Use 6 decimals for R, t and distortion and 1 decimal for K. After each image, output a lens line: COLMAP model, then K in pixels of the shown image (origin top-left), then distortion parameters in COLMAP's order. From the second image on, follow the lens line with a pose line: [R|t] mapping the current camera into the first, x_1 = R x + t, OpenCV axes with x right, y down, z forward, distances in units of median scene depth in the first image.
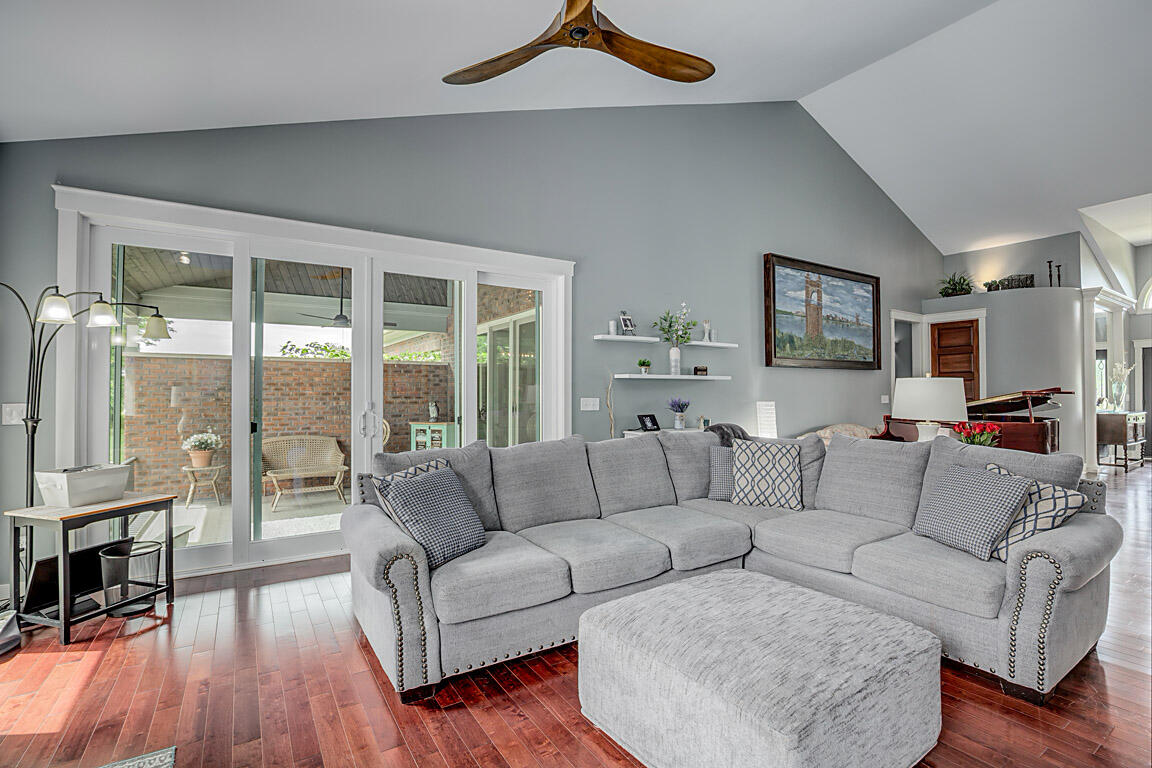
lens RADIAL K [[526.8, 0, 576.0], [0, 526.8, 384.0], [0, 0, 1]] dist [-0.015569, 0.000343]
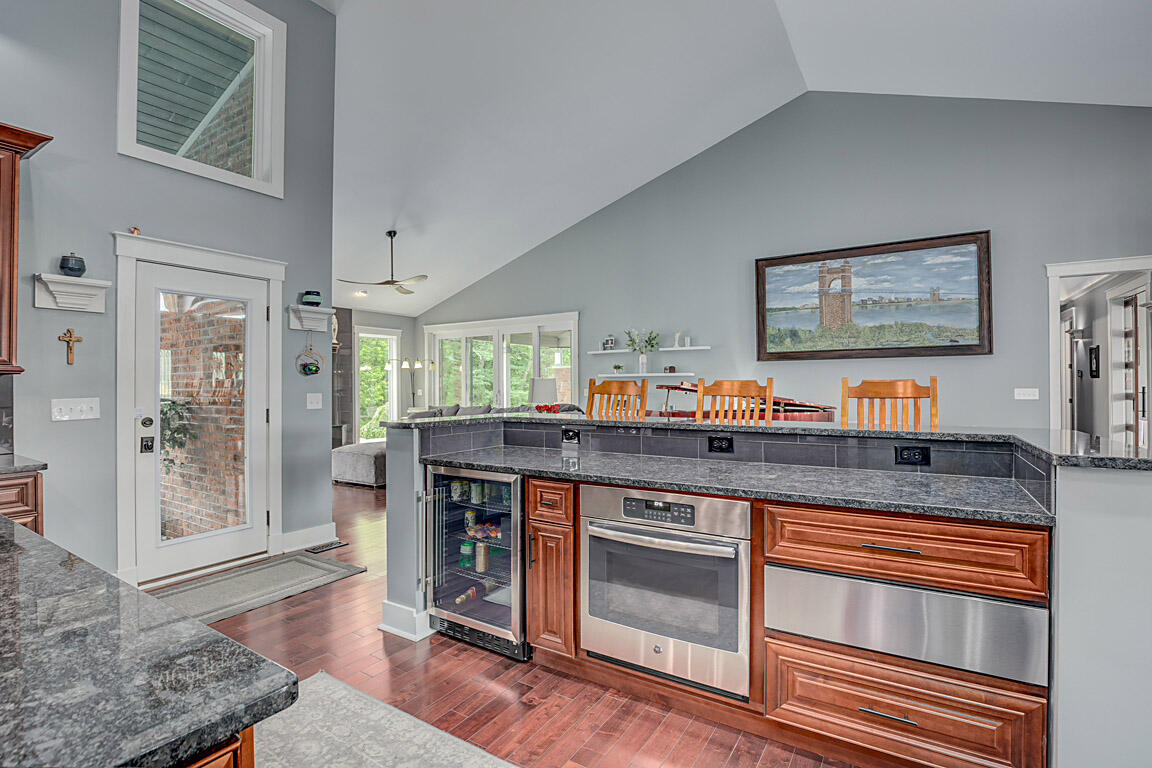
lens RADIAL K [[526.8, 0, 576.0], [0, 526.8, 384.0], [0, 0, 1]] dist [-0.015569, 0.000343]
pose [[0.427984, -0.003524, -0.903780, 1.125982], [0.016846, 0.999850, 0.004079, 0.002599], [0.903630, -0.016971, 0.427979, 0.166273]]
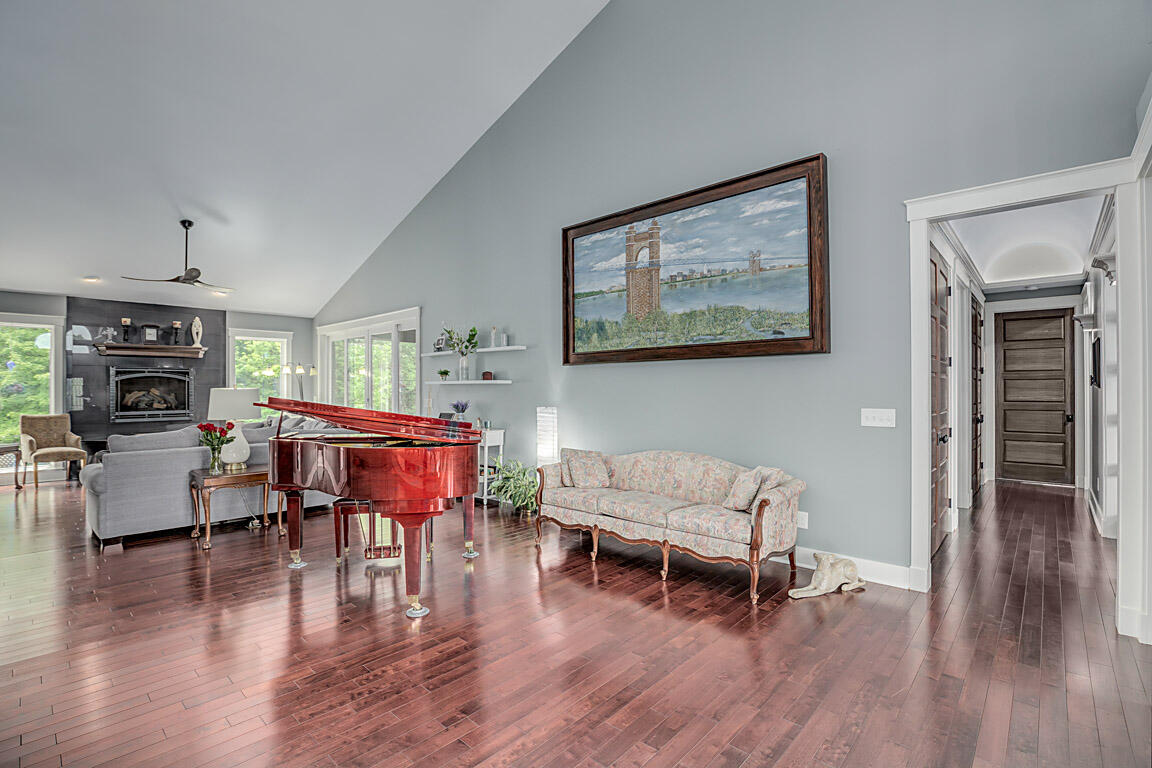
lens RADIAL K [[545.7, 0, 576.0], [0, 545.7, 384.0], [0, 0, 1]] dist [-0.000695, -0.000032]
pose [[0.236366, -0.007056, -0.971639, 1.125355], [0.015450, 0.999875, -0.003503, -0.000975], [0.971541, -0.014183, 0.236445, 0.758842]]
